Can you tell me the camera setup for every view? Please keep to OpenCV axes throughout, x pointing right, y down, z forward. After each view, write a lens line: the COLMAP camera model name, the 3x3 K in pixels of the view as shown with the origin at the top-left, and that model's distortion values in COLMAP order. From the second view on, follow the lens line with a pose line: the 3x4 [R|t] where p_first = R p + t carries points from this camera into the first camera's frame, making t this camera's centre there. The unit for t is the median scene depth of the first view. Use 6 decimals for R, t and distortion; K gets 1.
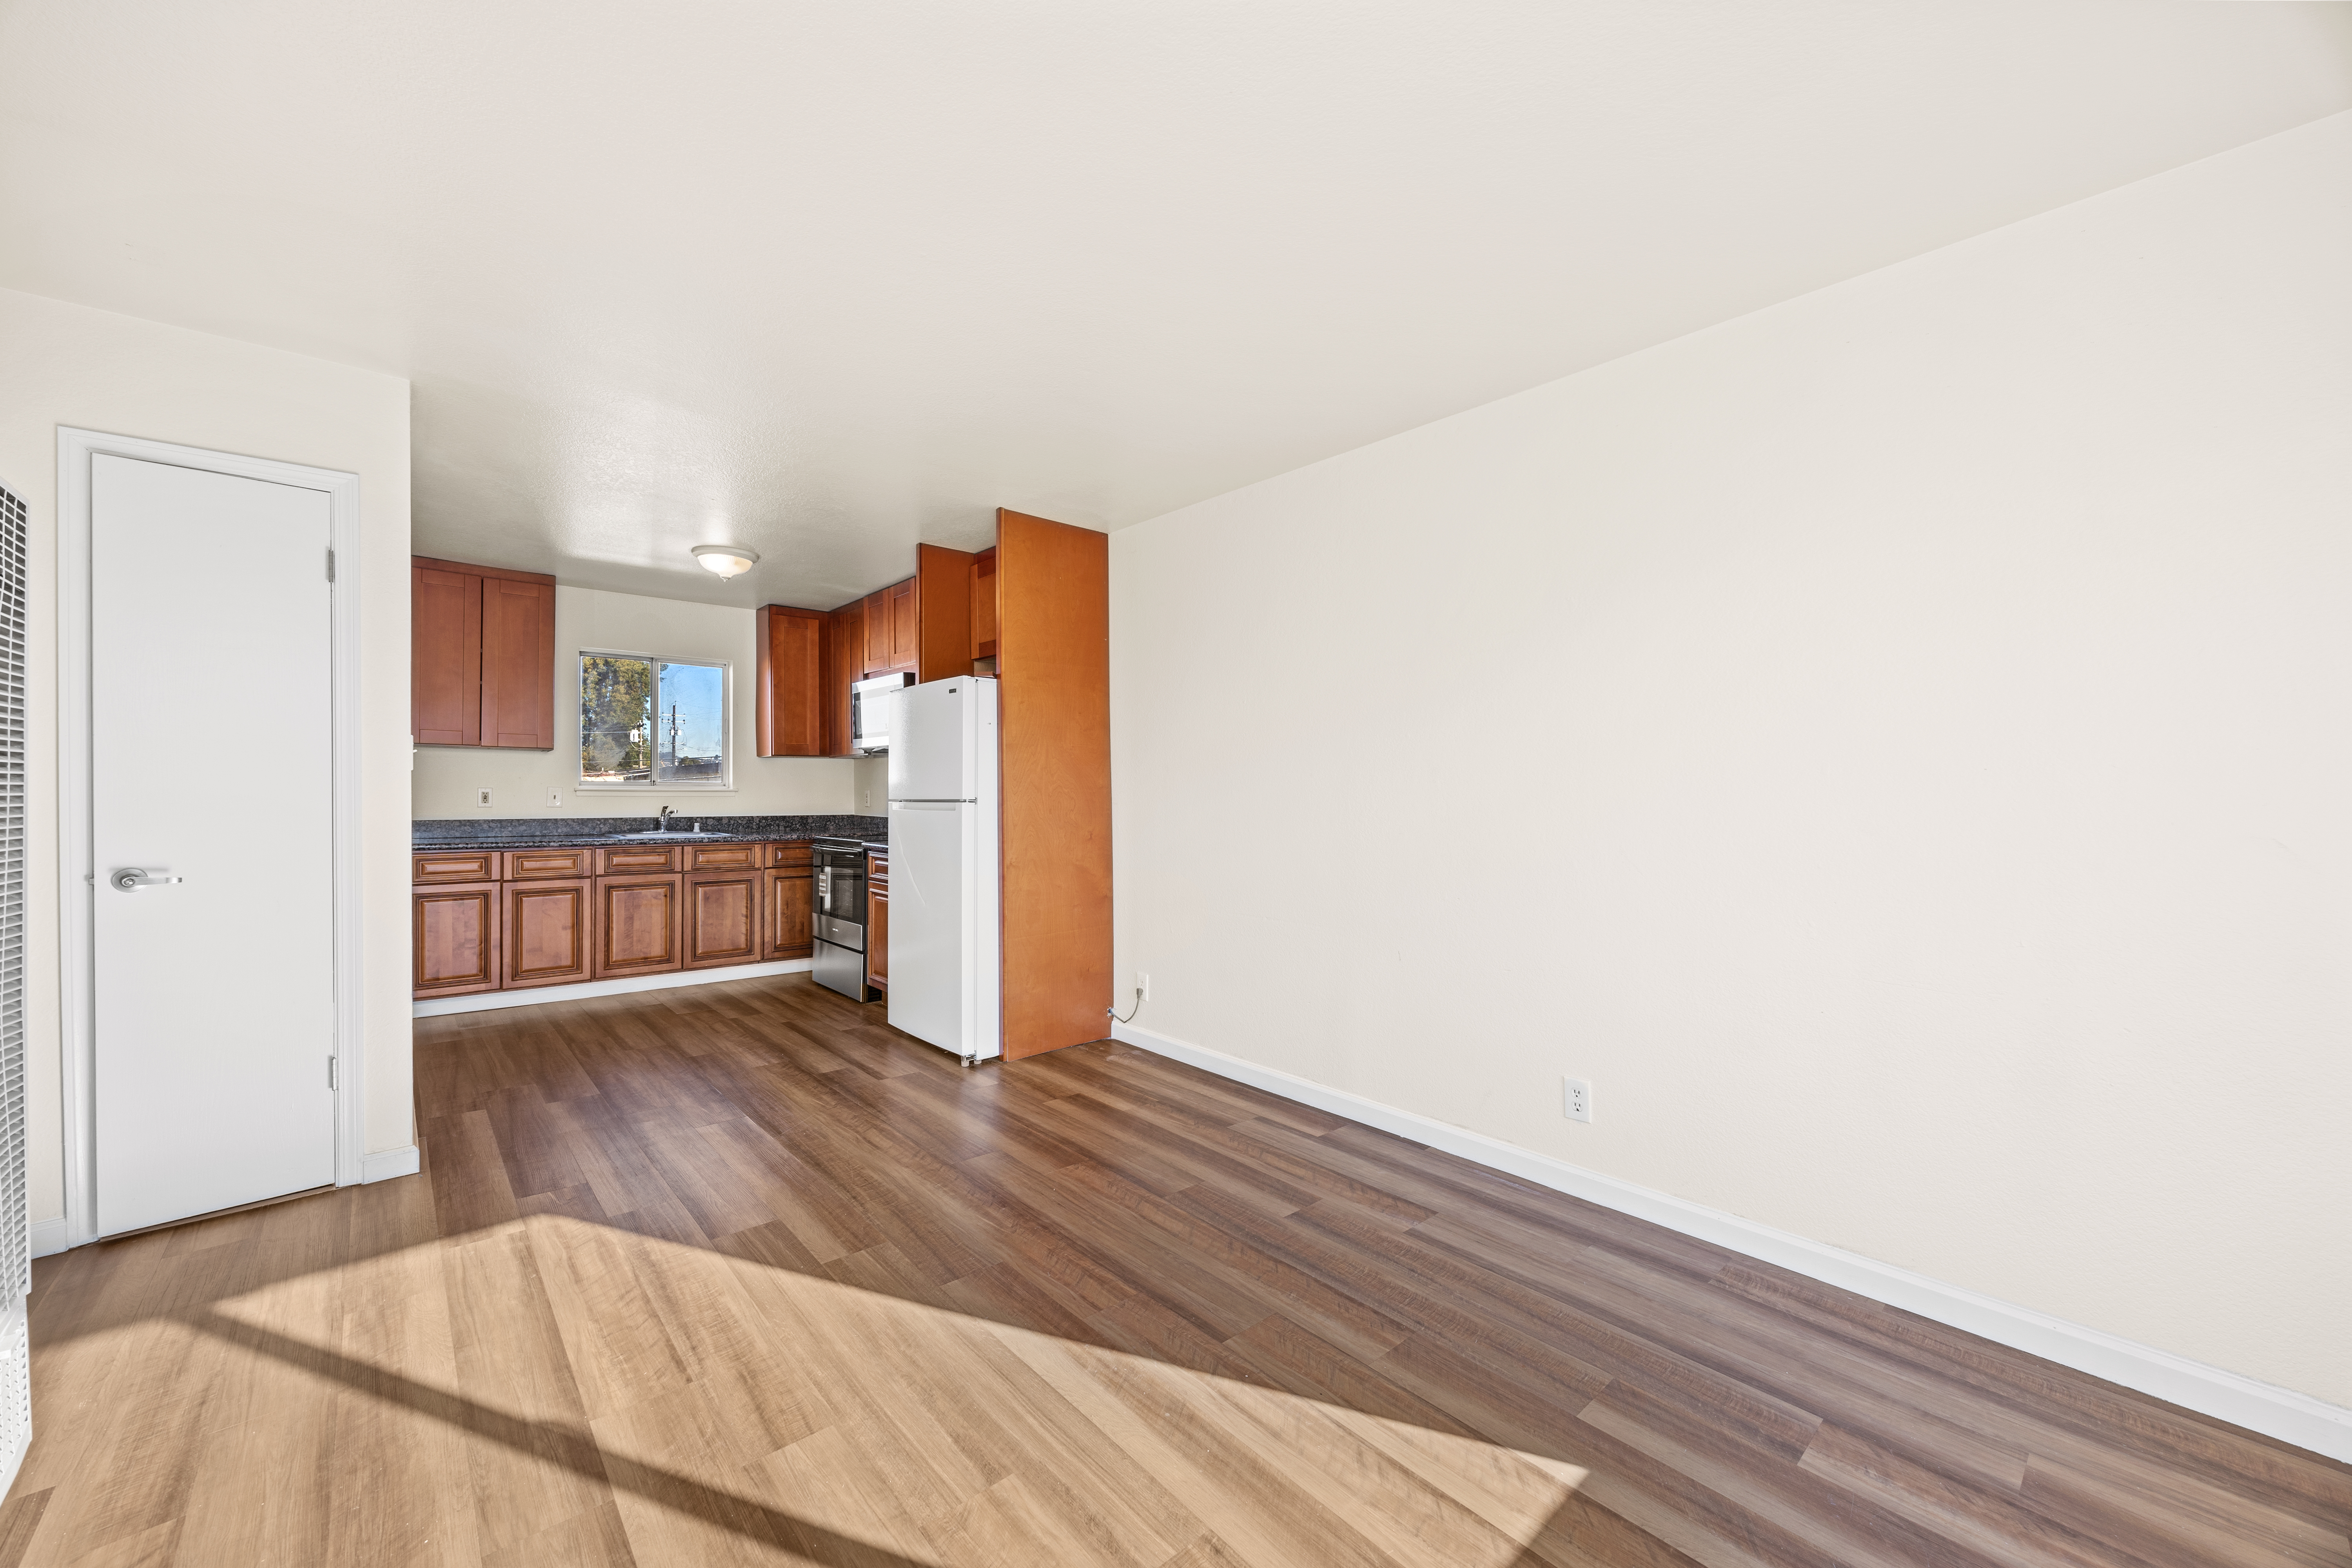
lens RADIAL K [[887.9, 0, 1181.5], [0, 887.9, 796.6], [0, 0, 1]] dist [-0.002874, 0.000078]
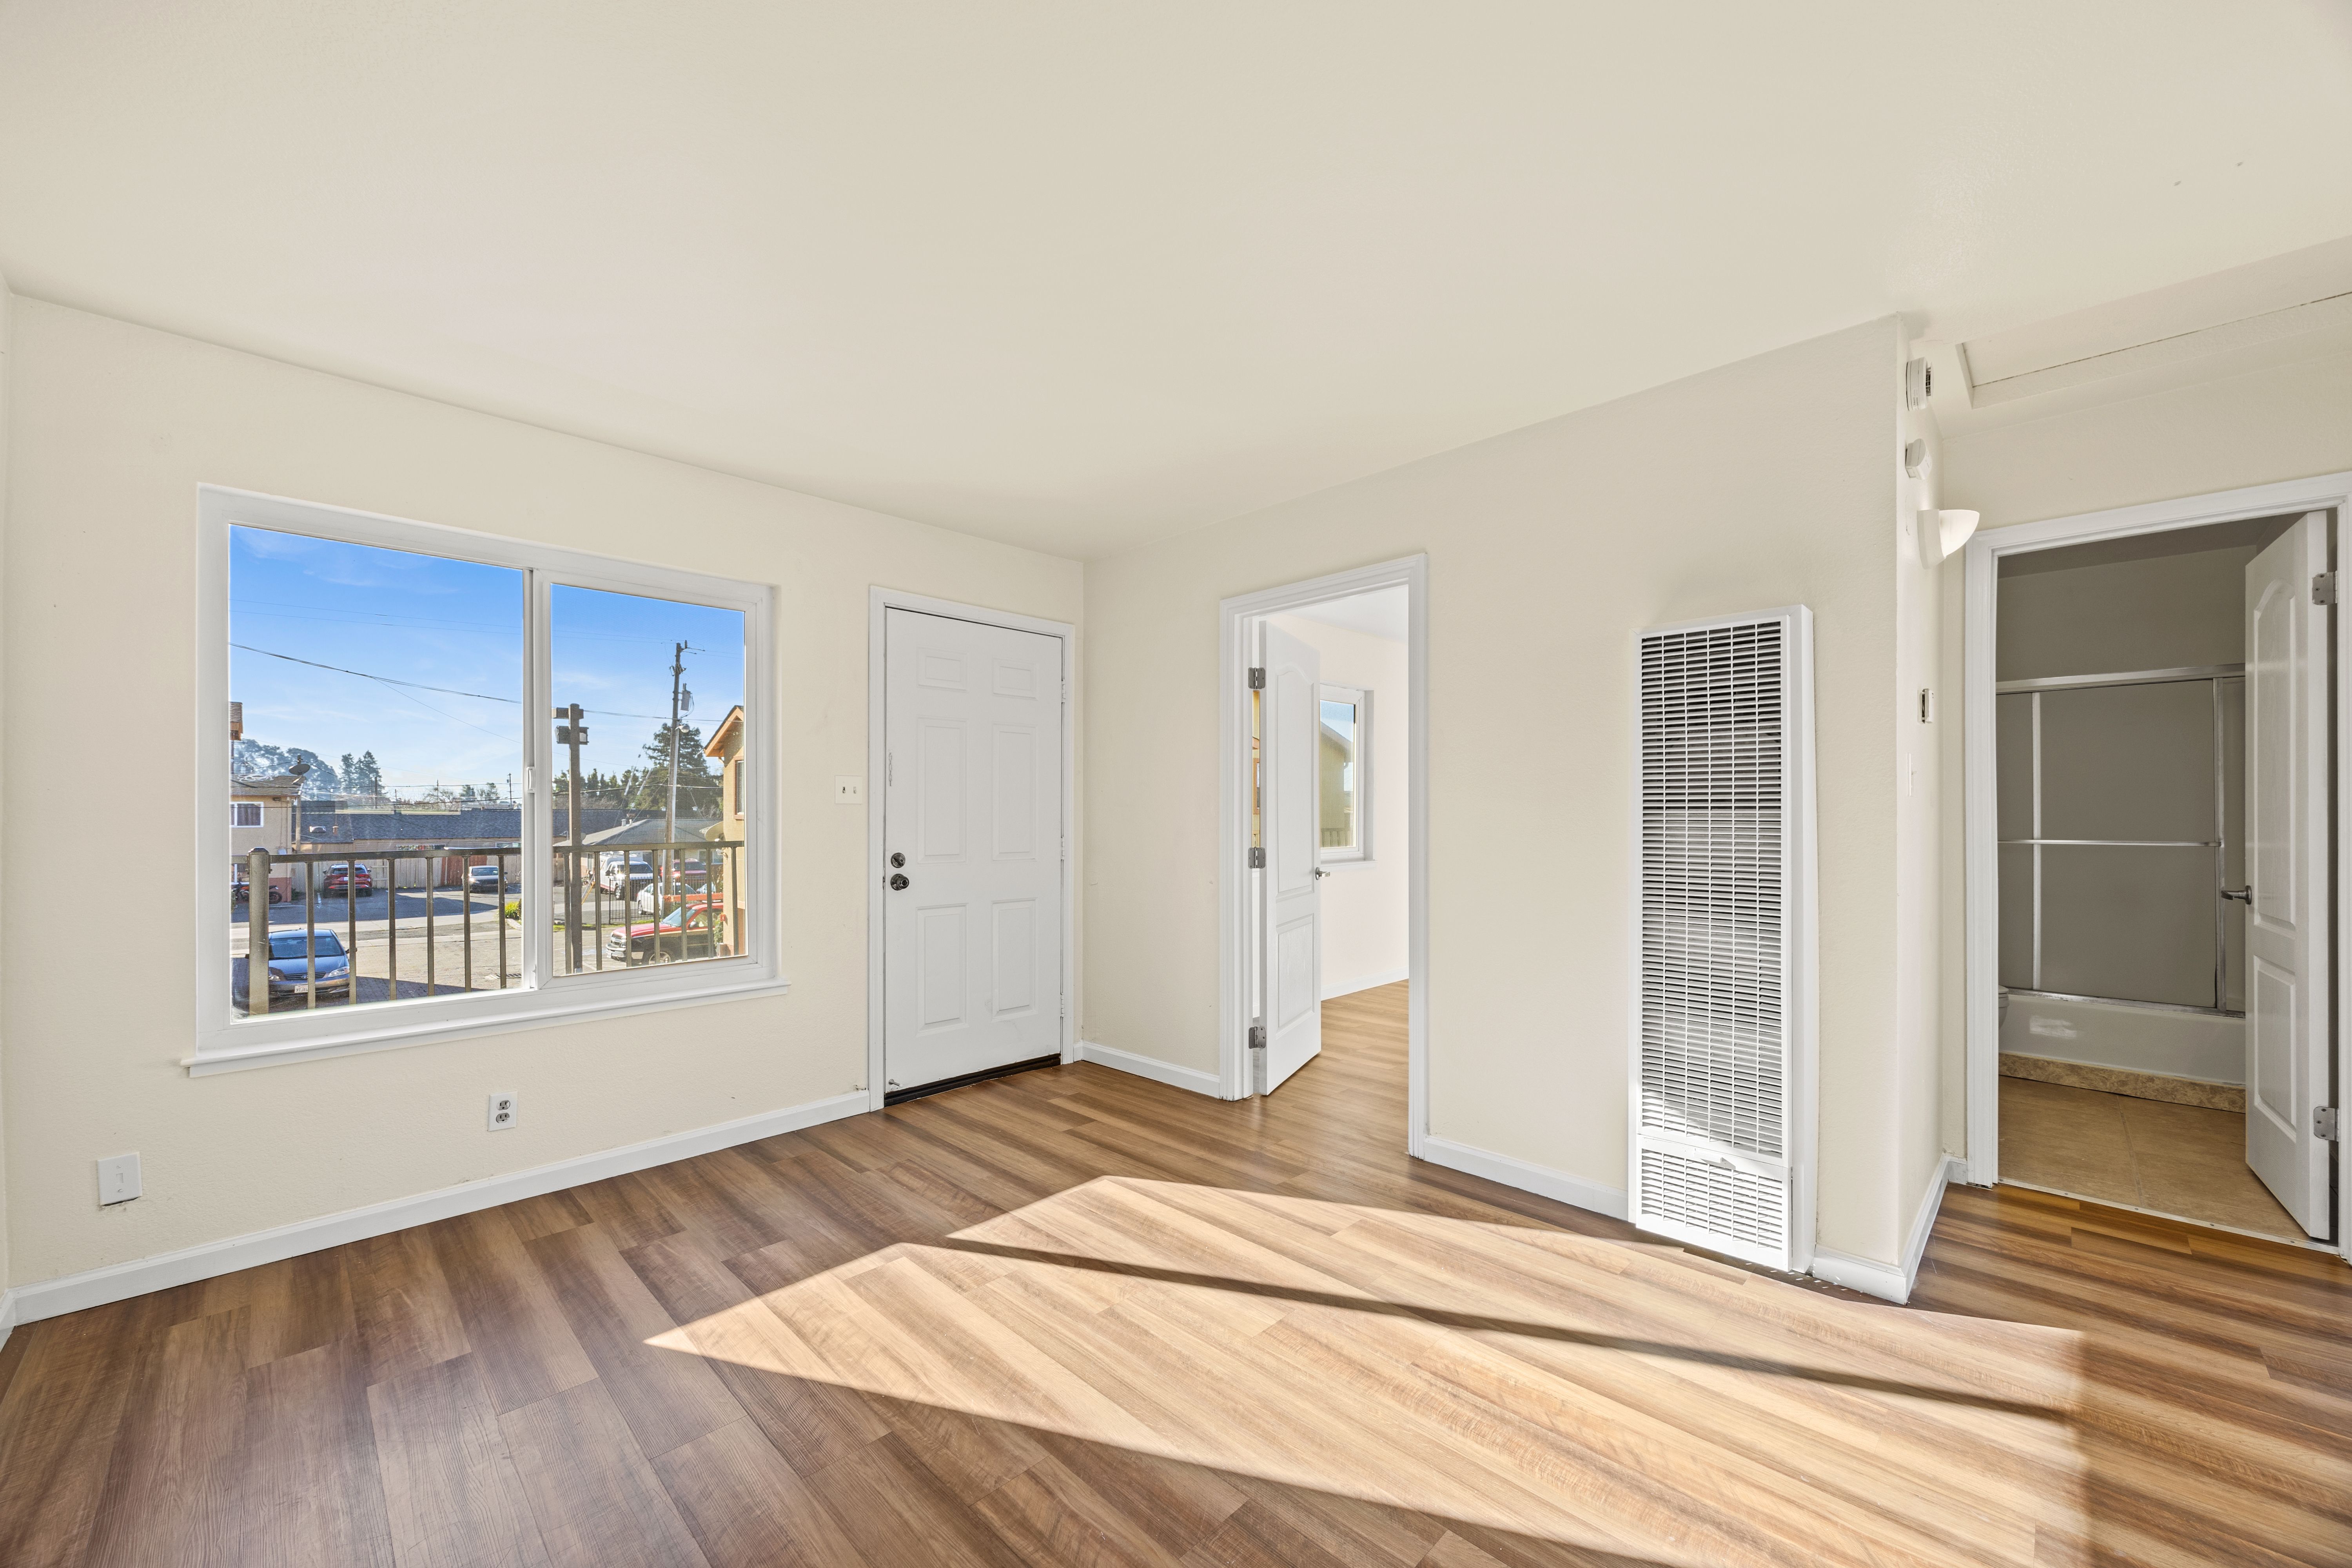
lens RADIAL K [[916.7, 0, 1196.1], [0, 916.7, 807.8], [0, 0, 1]] dist [-0.000968, 0.000187]
pose [[-0.997464, -0.003340, -0.071097, -0.075366], [-0.003621, 0.999986, 0.003819, -0.007957], [0.071083, 0.004066, -0.997462, 0.756959]]
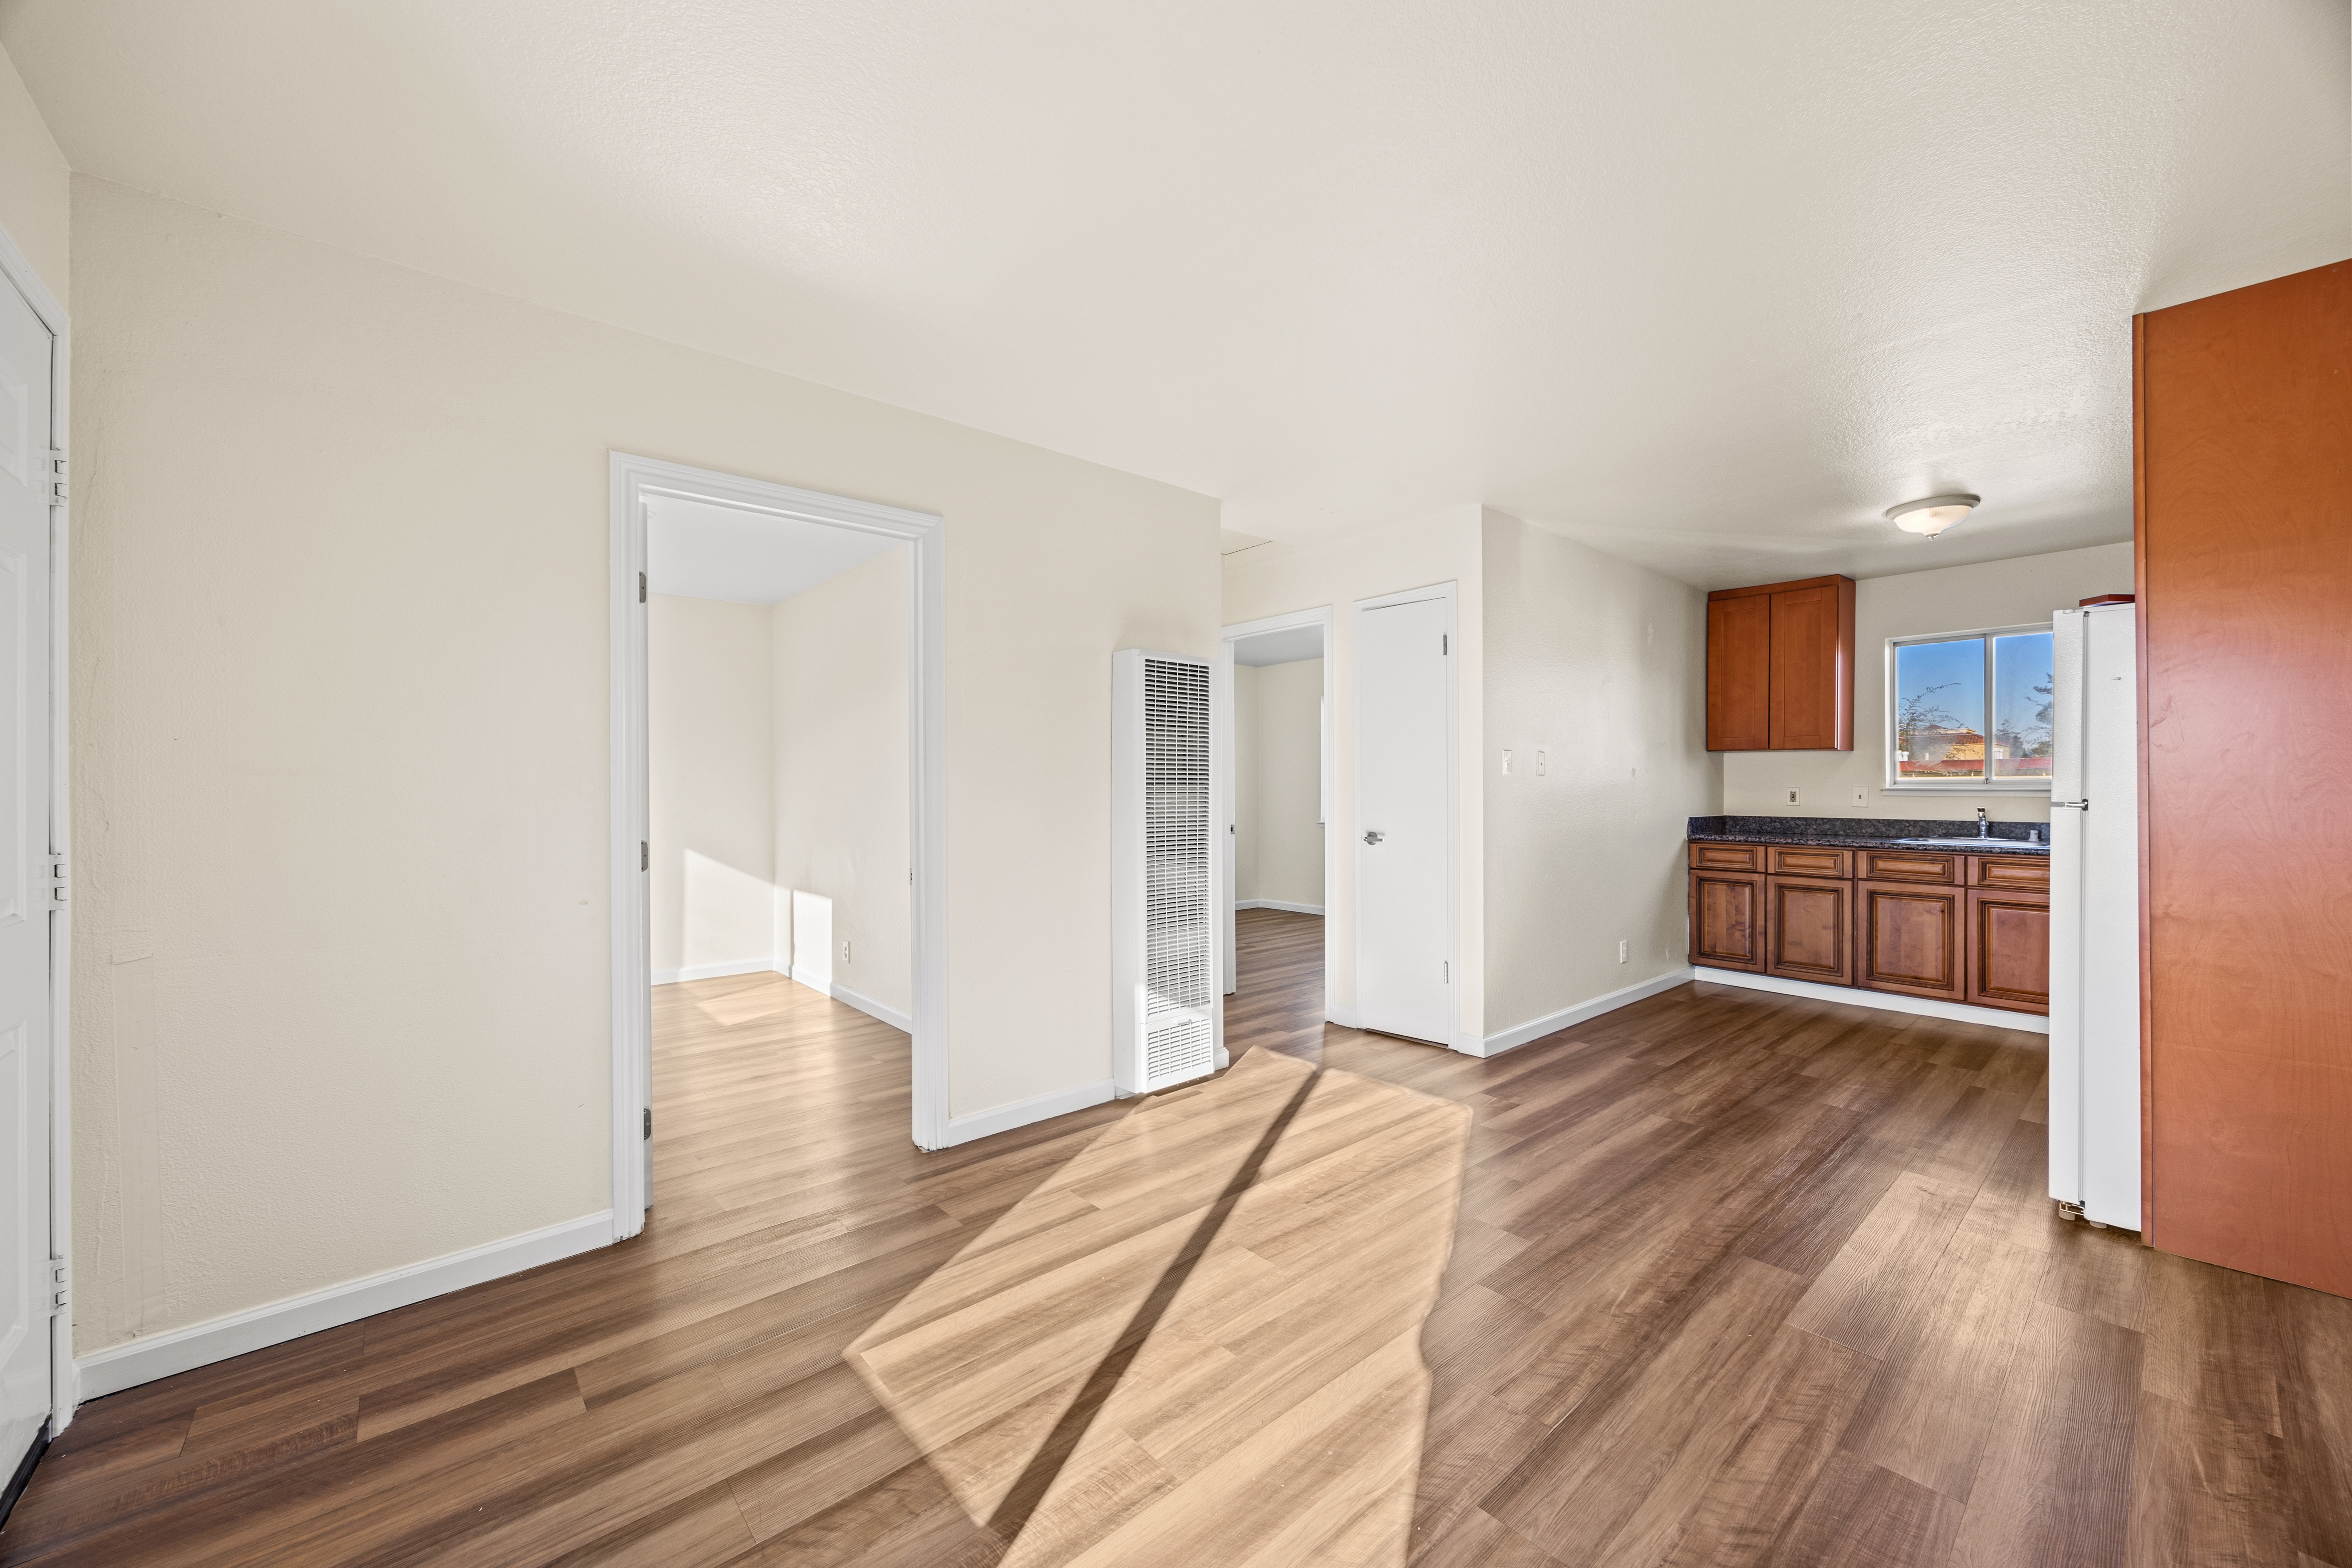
lens RADIAL K [[887.9, 0, 1181.5], [0, 887.9, 796.6], [0, 0, 1]] dist [-0.002874, 0.000078]
pose [[-0.003236, 0.004696, -0.999984, 0.315122], [-0.005412, 0.999974, 0.004714, 0.000048], [0.999980, 0.005427, -0.003210, 0.289088]]
